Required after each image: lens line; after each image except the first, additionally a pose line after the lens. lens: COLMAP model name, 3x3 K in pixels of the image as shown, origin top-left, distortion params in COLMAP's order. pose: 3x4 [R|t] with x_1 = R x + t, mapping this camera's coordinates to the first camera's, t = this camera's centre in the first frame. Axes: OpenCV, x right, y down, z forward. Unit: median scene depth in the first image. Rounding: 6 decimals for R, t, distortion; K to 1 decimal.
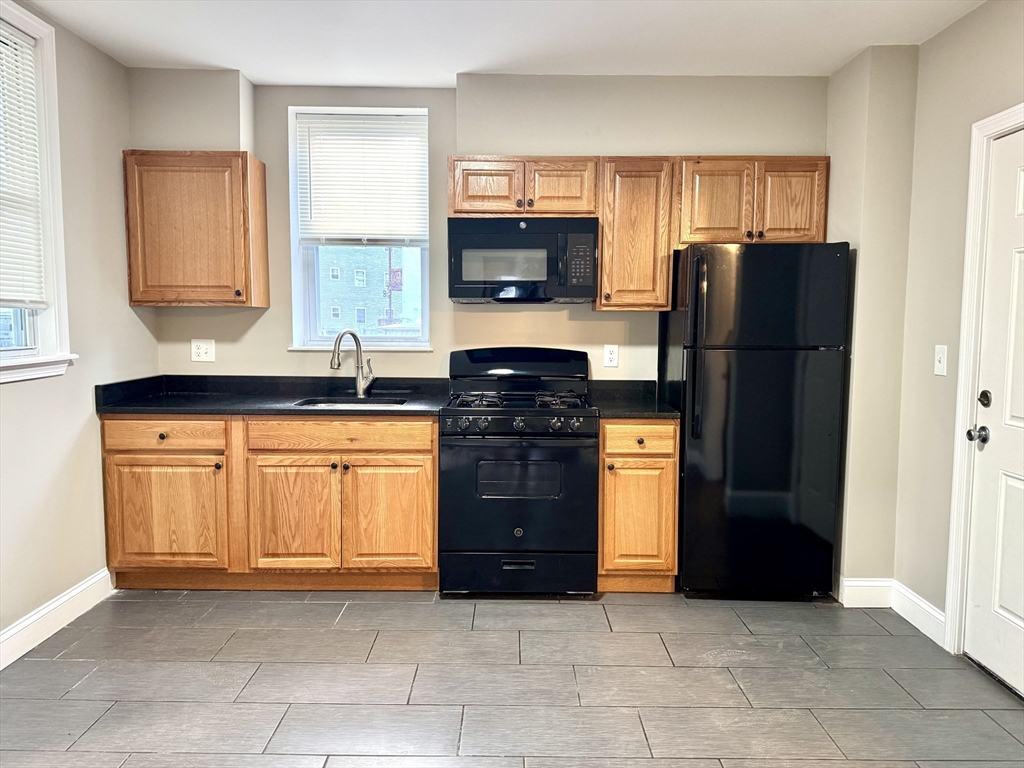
lens RADIAL K [[742.3, 0, 512.0], [0, 742.3, 384.0], [0, 0, 1]] dist [0.118109, -0.160343]
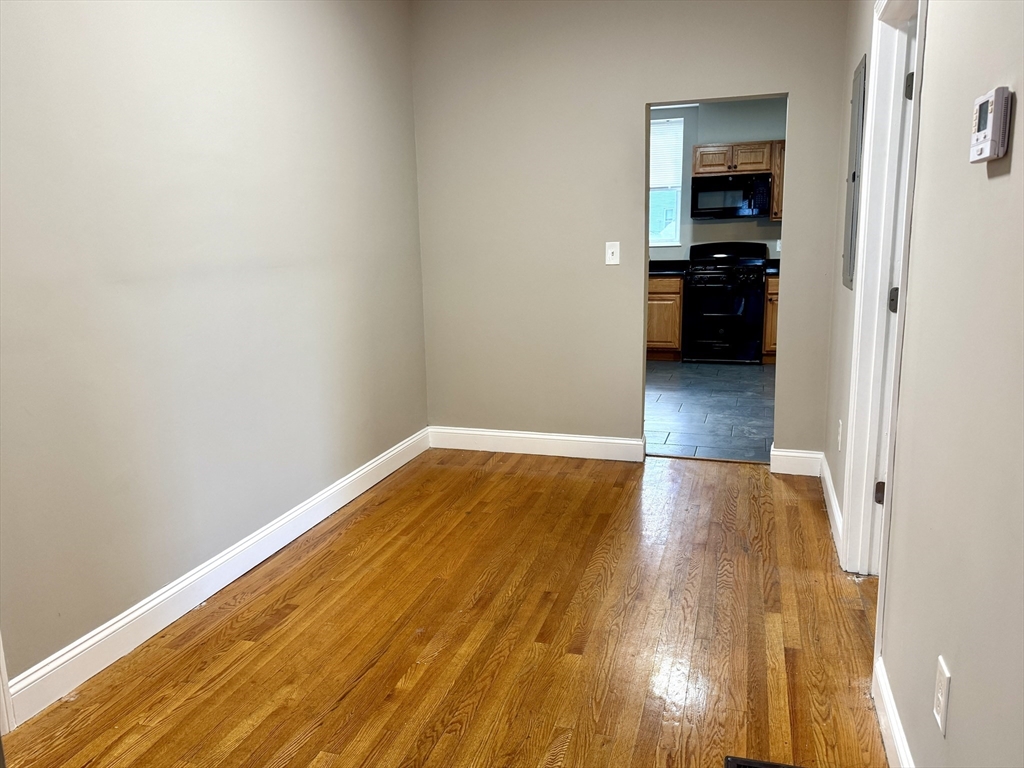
lens RADIAL K [[724.1, 0, 512.0], [0, 724.1, 384.0], [0, 0, 1]] dist [0.102001, -0.128837]
pose [[0.948948, 0.035775, -0.313398, 0.096683], [-0.000159, 0.993602, 0.112938, 0.112233], [0.315433, -0.107123, 0.942882, -1.111811]]
